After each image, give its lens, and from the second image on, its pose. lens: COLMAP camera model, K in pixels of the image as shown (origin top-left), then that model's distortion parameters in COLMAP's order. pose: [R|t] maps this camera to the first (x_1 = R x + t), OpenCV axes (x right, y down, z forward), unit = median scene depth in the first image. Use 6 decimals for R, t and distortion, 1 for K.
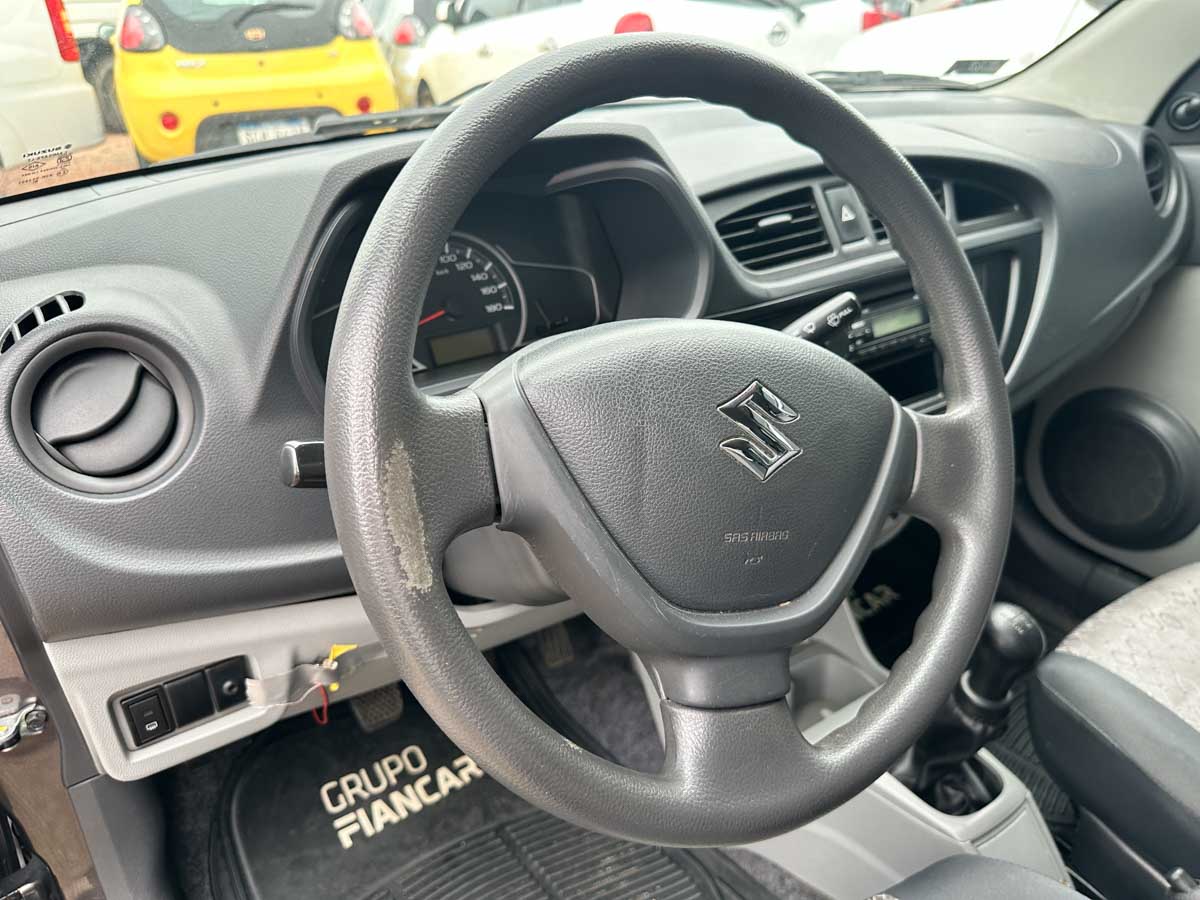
lens RADIAL K [[850.7, 0, 594.6], [0, 850.7, 444.0], [0, 0, 1]] dist [-0.001865, -0.027432]
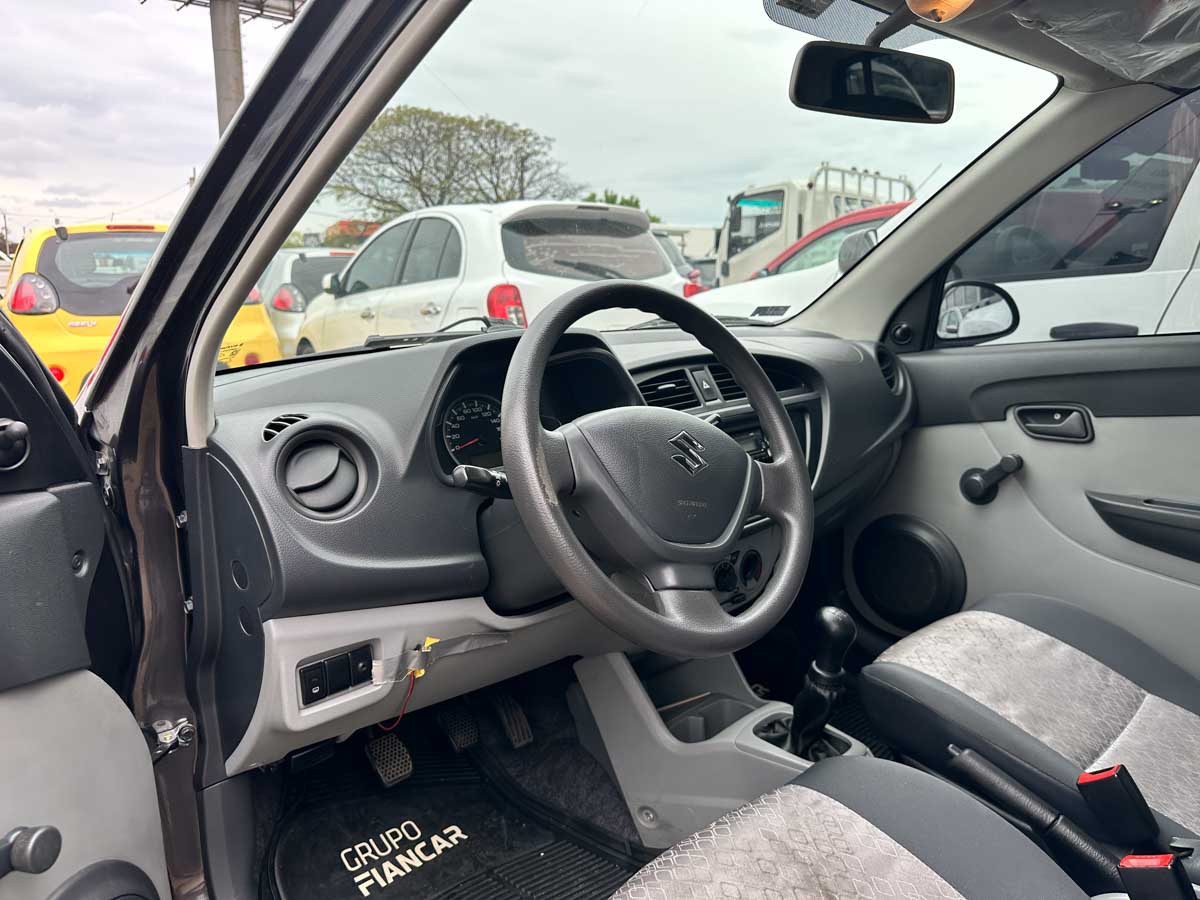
lens RADIAL K [[845.2, 0, 597.9], [0, 845.2, 440.8], [0, 0, 1]] dist [0.008719, -0.021542]
pose [[0.983318, -0.030029, 0.179398, -0.159174], [0.080092, 0.957000, -0.278813, 0.209227], [-0.163311, 0.288530, 0.943440, -0.373762]]
